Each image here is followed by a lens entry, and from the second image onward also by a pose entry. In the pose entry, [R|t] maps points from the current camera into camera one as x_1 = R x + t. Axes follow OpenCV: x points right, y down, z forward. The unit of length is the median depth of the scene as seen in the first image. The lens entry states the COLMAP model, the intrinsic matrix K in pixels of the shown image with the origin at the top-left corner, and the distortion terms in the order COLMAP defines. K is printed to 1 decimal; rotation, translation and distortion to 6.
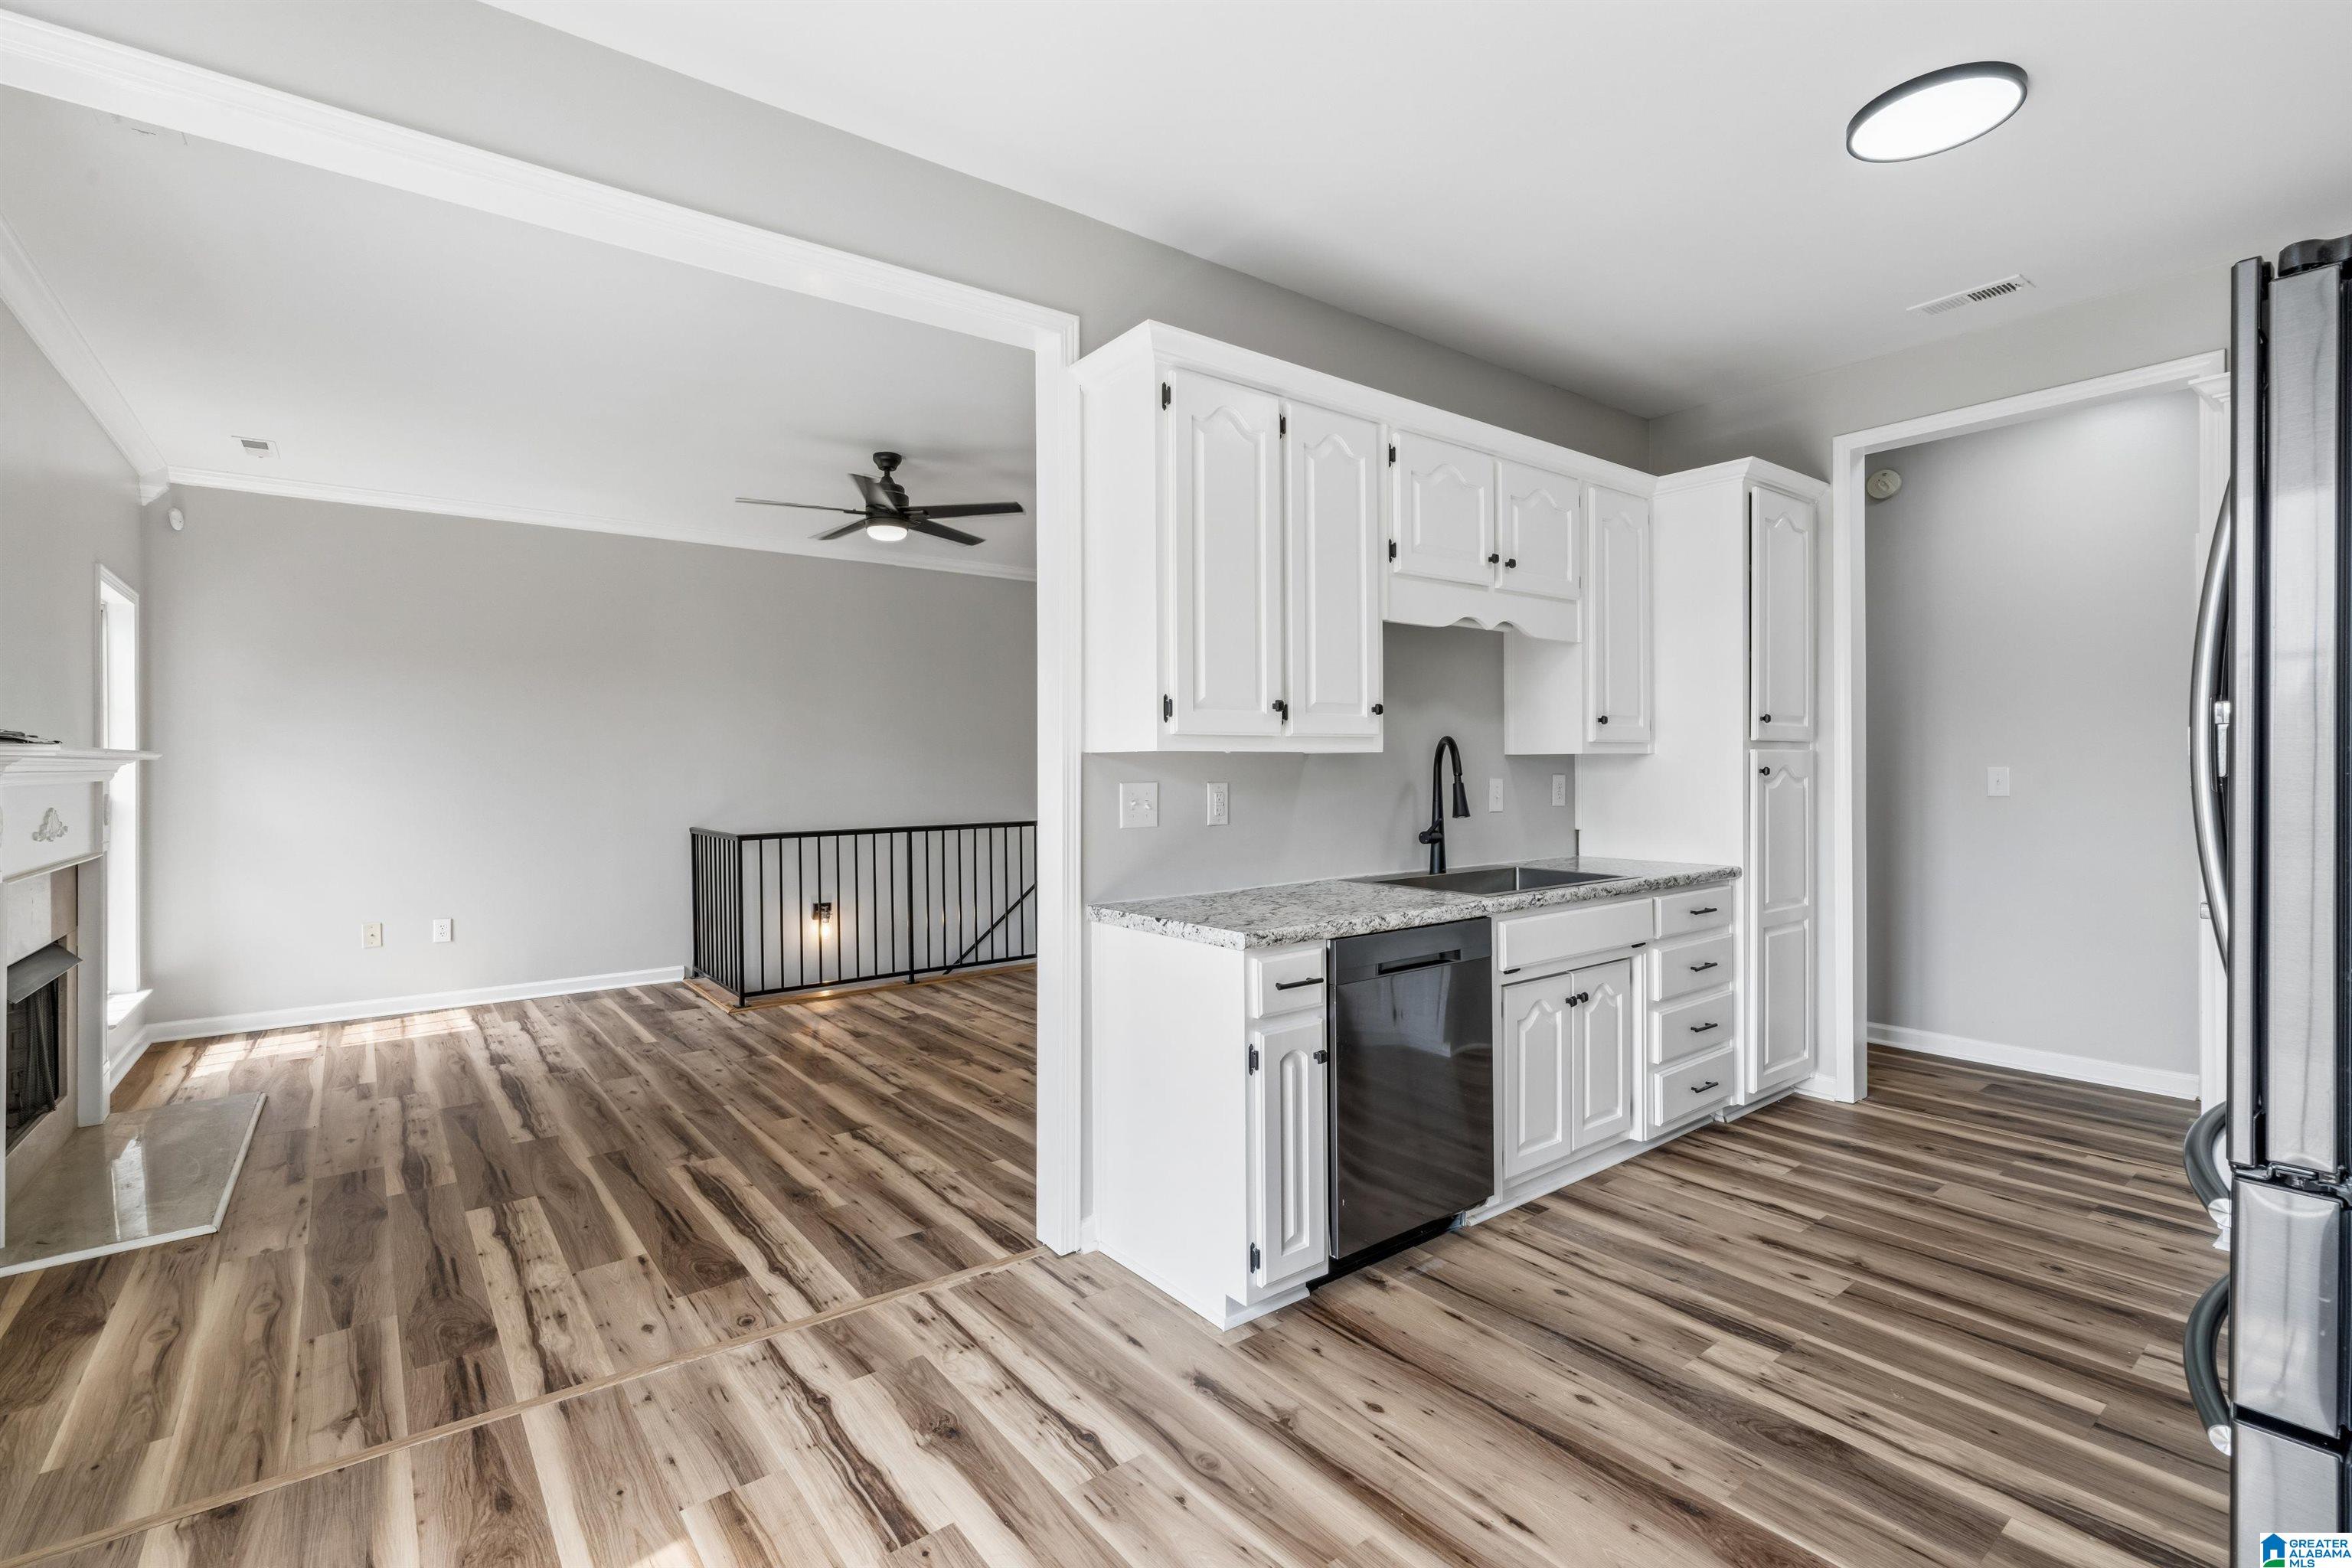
lens RADIAL K [[1057.4, 0, 1185.9], [0, 1057.4, 770.2], [0, 0, 1]] dist [-0.008438, -0.000302]
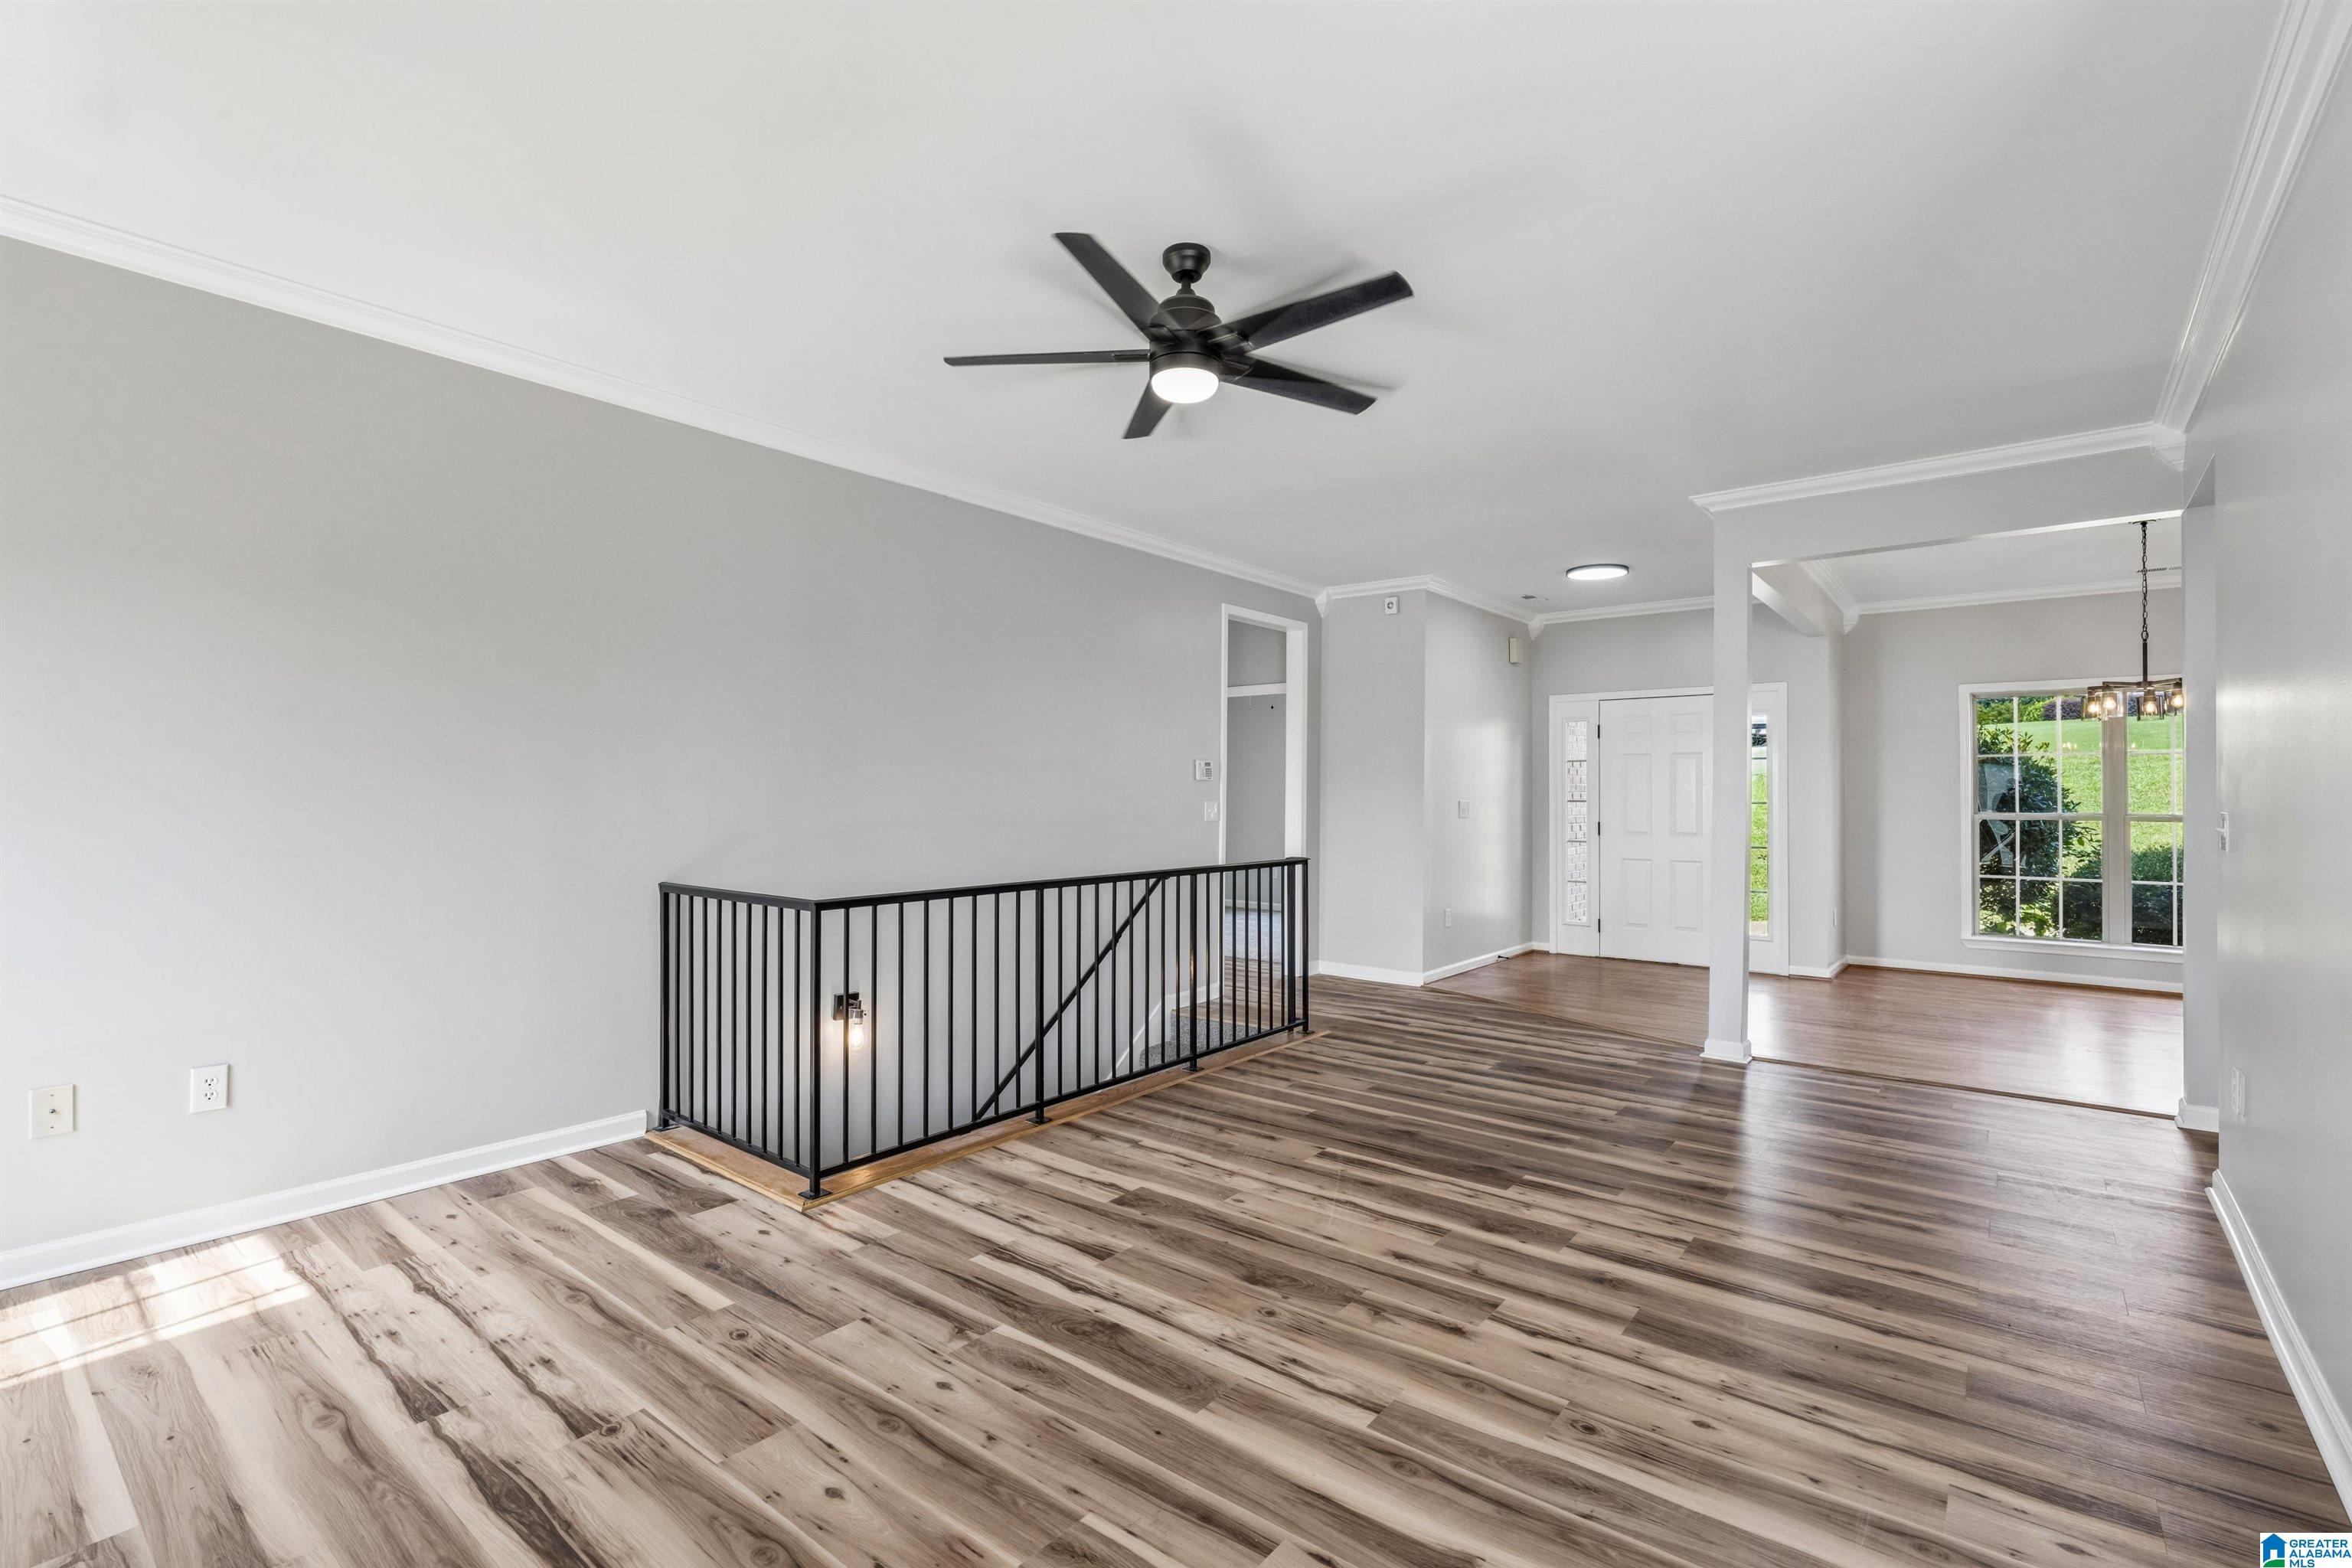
lens RADIAL K [[1051.9, 0, 1176.0], [0, 1051.9, 784.0], [0, 0, 1]] dist [-0.002791, 0.000161]
pose [[0.974508, 0.015447, 0.223822, -0.513595], [-0.011978, 0.999786, -0.016851, 0.005931], [-0.224035, 0.013740, 0.974484, 0.549901]]
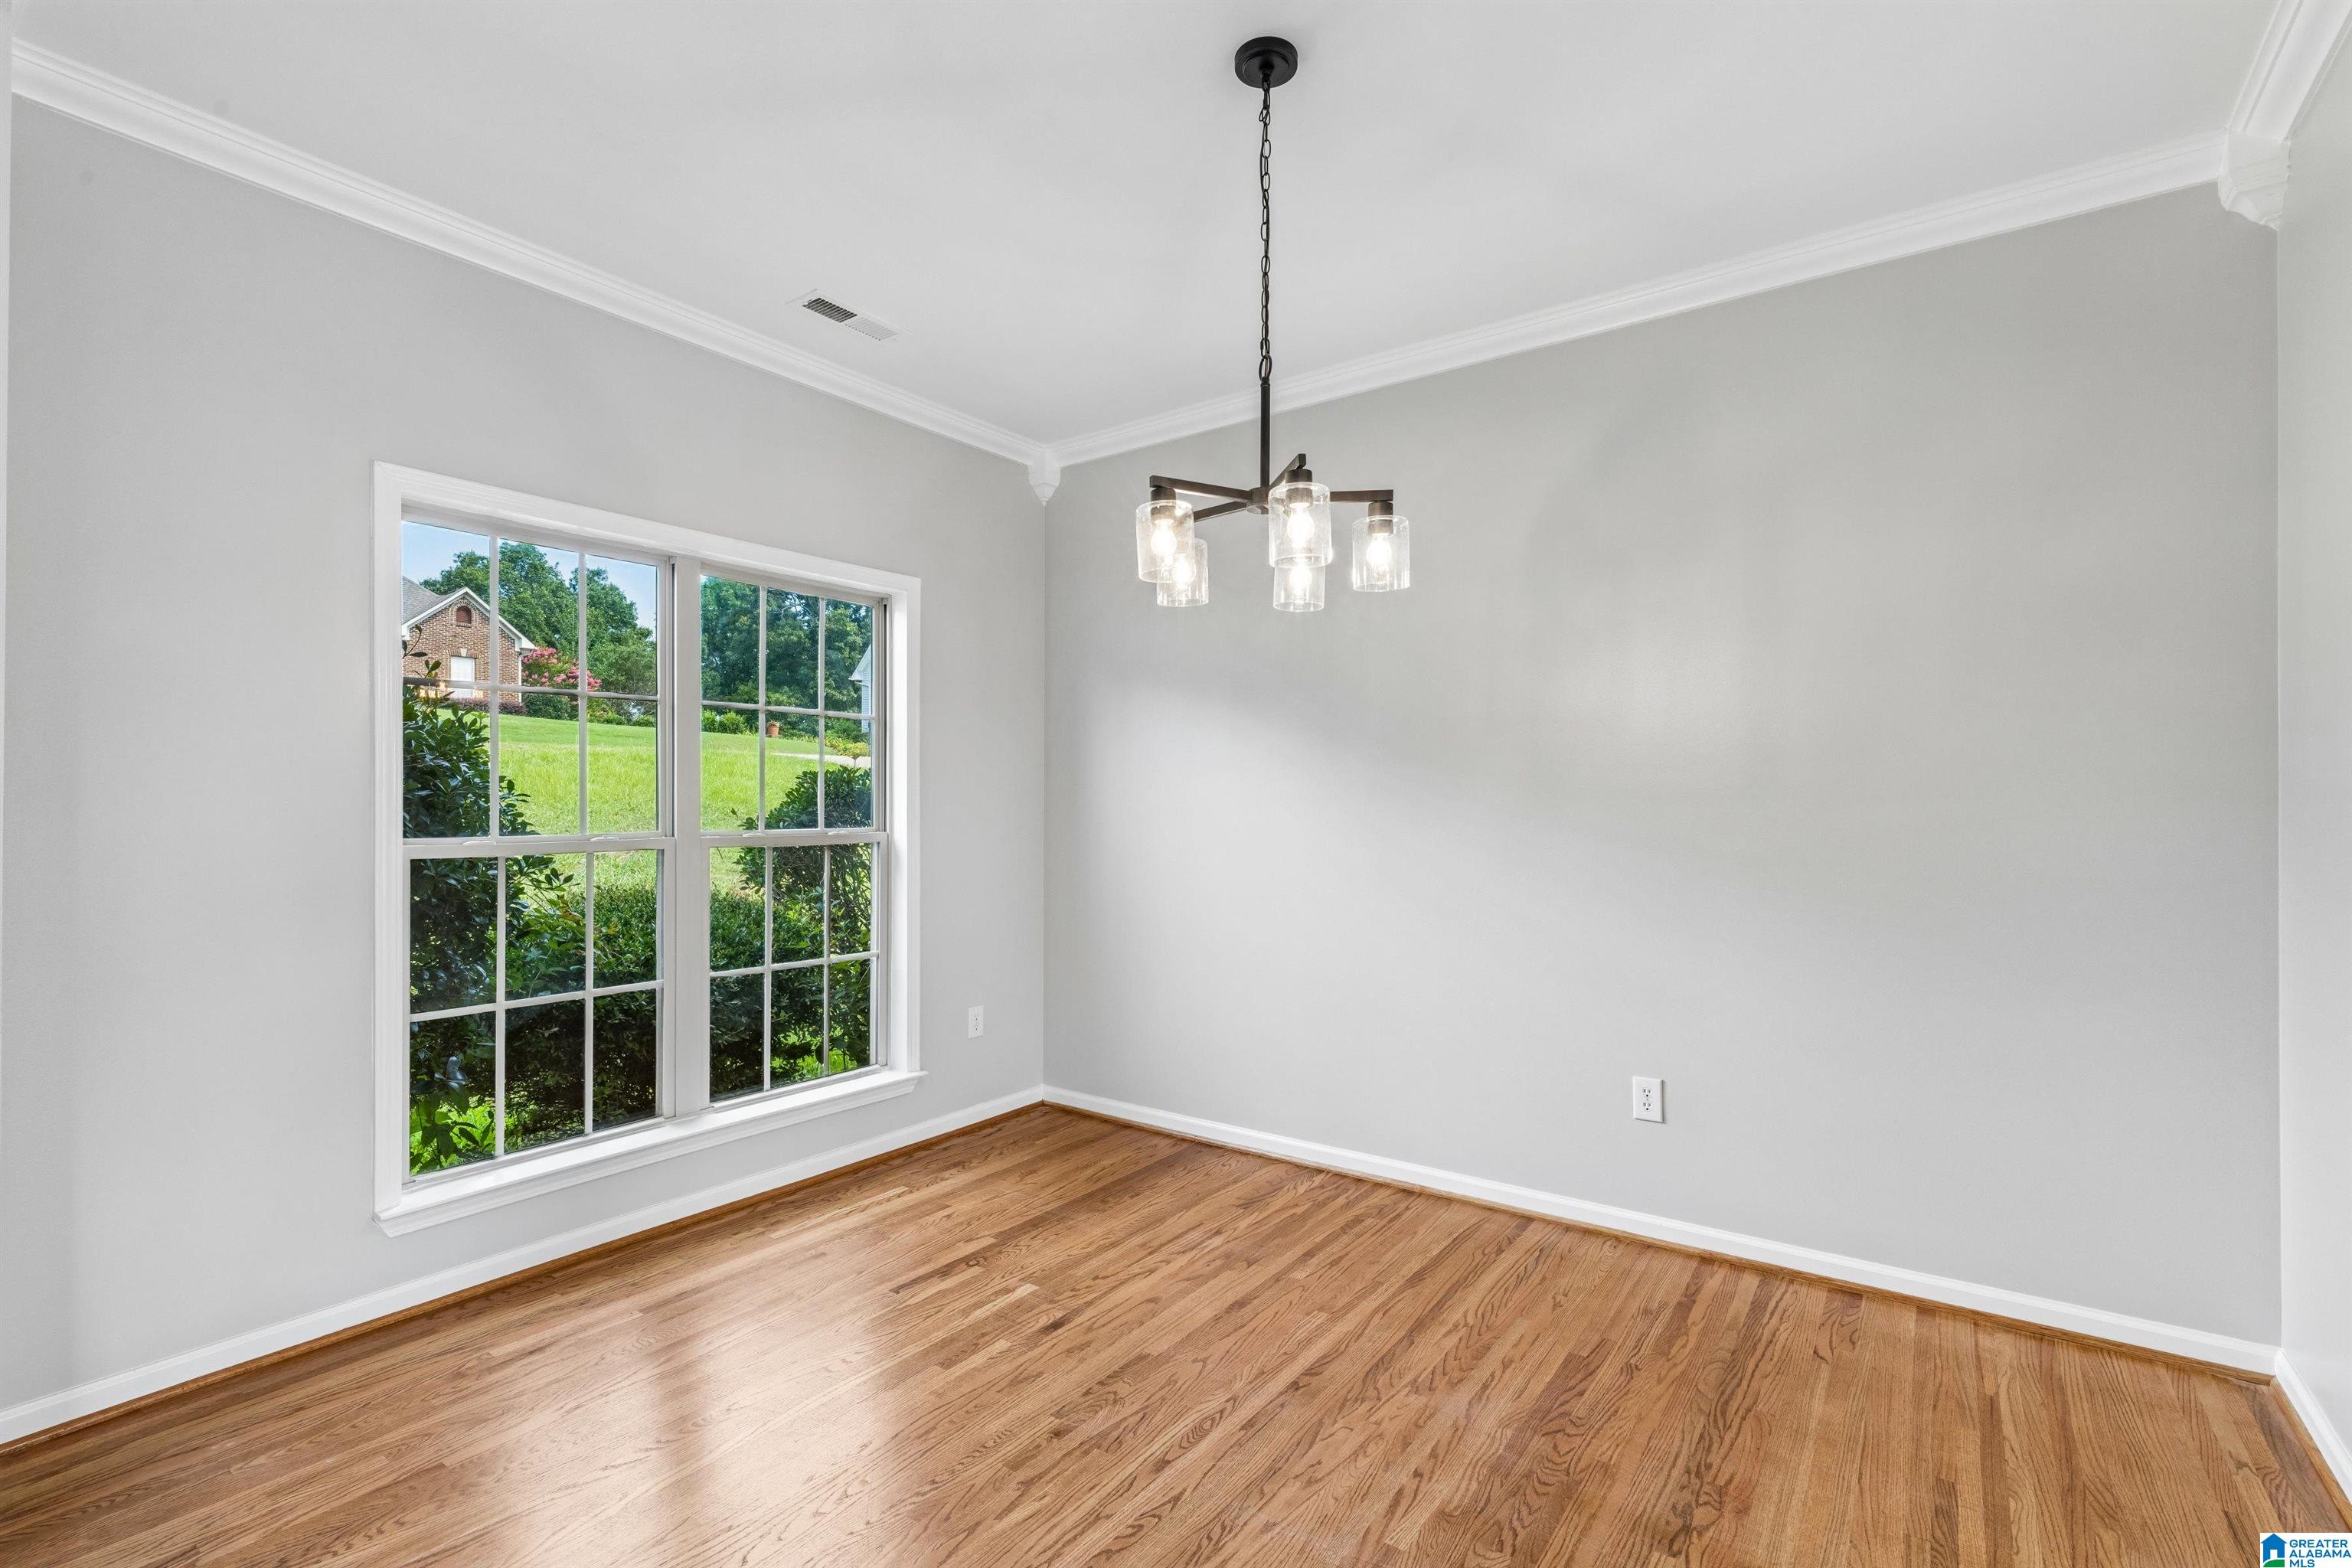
lens RADIAL K [[1057.1, 0, 1178.4], [0, 1057.1, 801.2], [0, 0, 1]] dist [-0.001740, 0.000355]
pose [[-0.270284, 0.007156, 0.962754, 0.550539], [0.005160, 0.999969, -0.005983, -0.012471], [-0.962767, 0.003351, -0.270313, 1.798550]]
